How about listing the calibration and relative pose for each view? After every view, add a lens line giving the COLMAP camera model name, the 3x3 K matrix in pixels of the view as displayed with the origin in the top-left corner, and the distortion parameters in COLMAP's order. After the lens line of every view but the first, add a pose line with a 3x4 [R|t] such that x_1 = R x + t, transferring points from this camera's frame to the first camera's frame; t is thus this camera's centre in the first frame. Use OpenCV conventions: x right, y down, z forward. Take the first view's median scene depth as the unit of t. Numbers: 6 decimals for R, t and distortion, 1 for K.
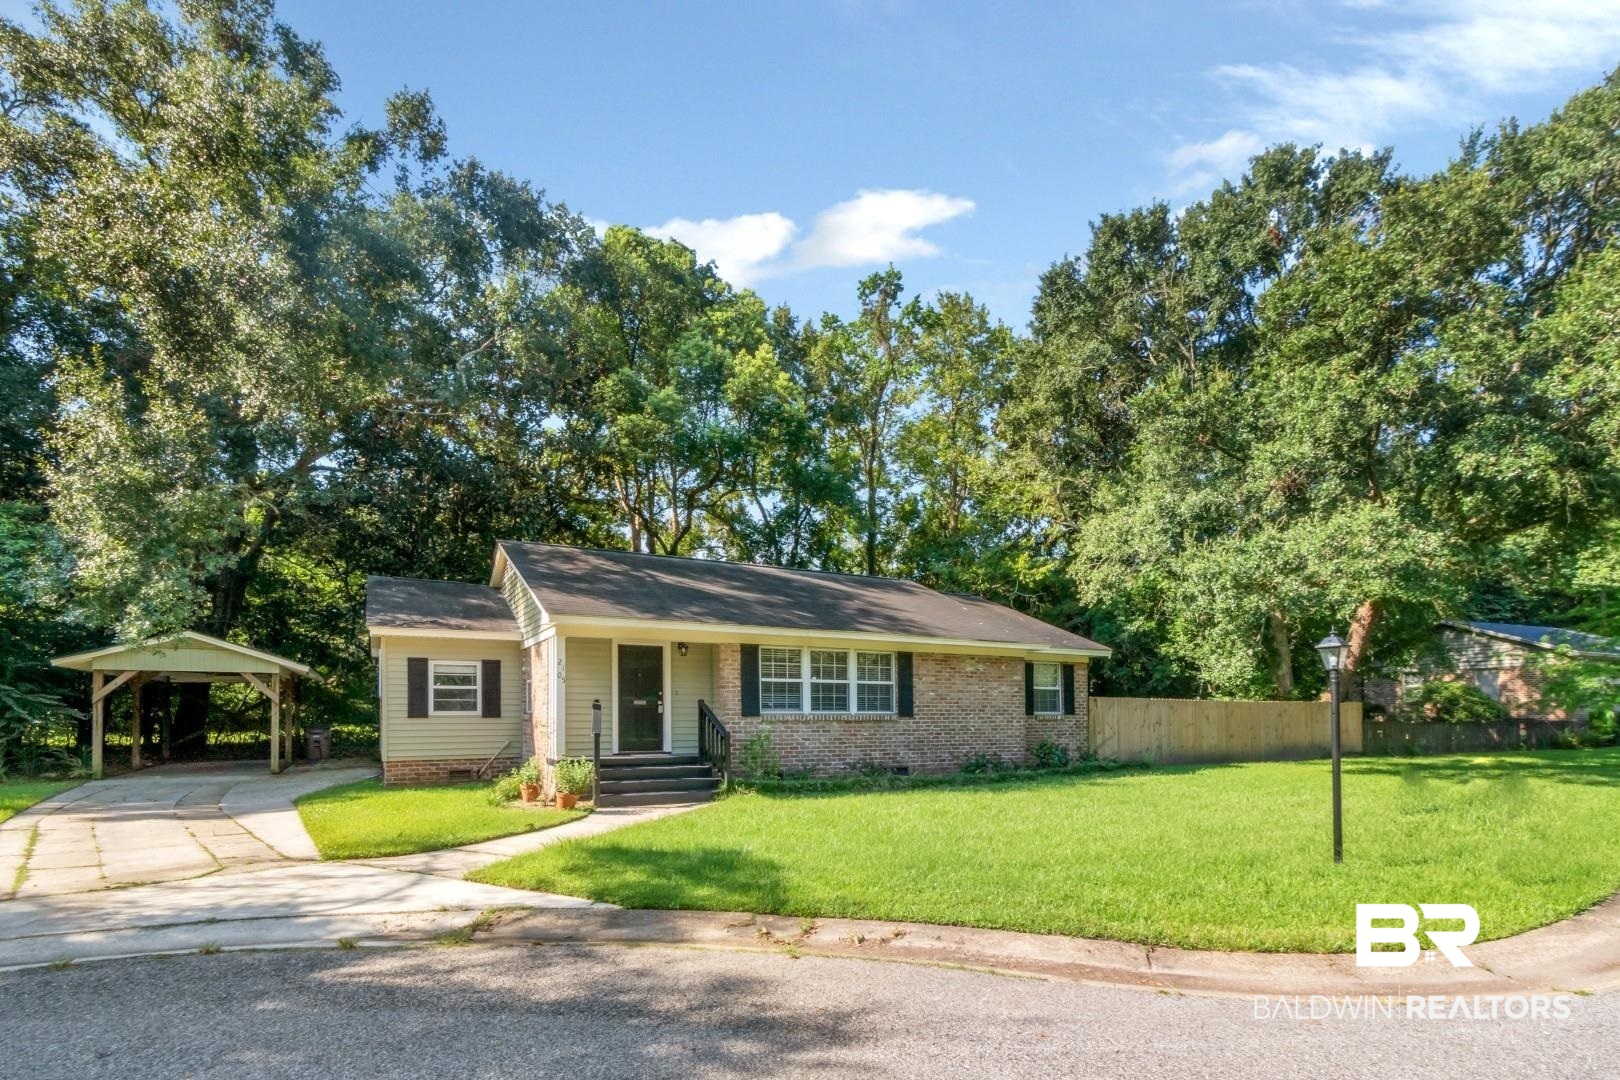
lens RADIAL K [[712.3, 0, 803.5], [0, 712.3, 596.9], [0, 0, 1]] dist [0.000490, 0.000053]
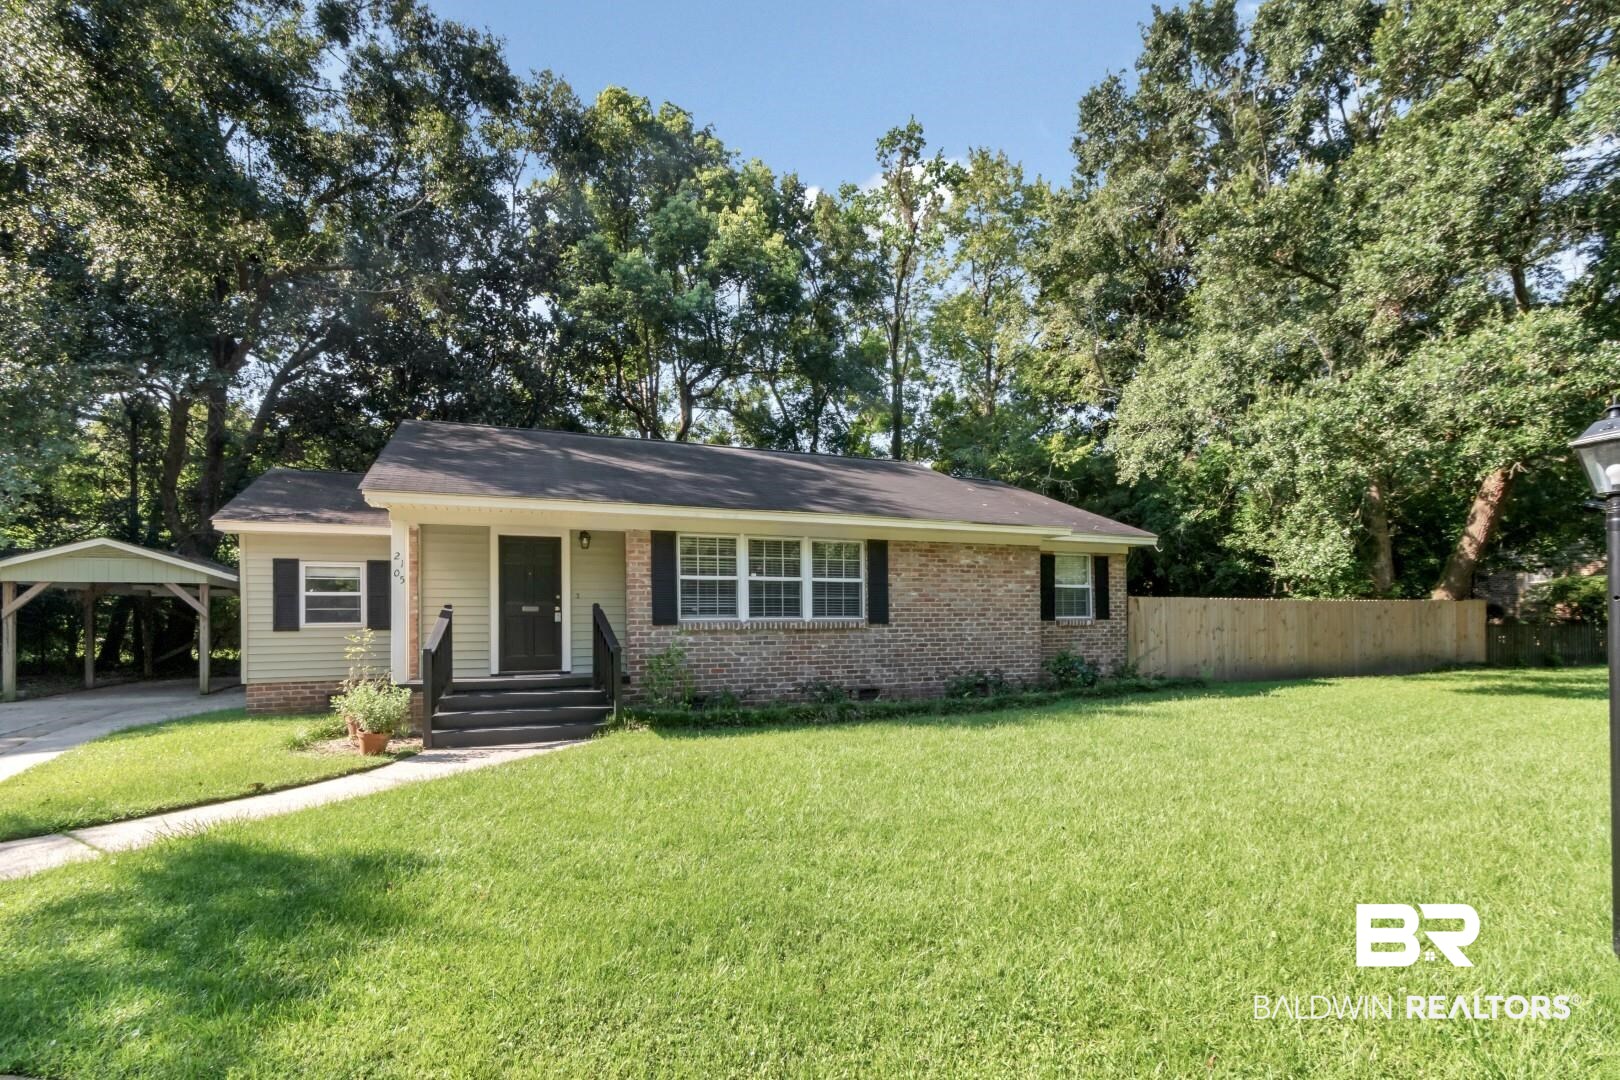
lens RADIAL K [[730.7, 0, 798.7], [0, 730.7, 536.7], [0, 0, 1]] dist [0.003792, -0.003712]
pose [[0.997579, -0.018417, -0.067066, 0.101434], [0.021309, 0.998863, 0.042657, 0.034844], [0.066204, -0.043983, 0.996836, 0.188098]]
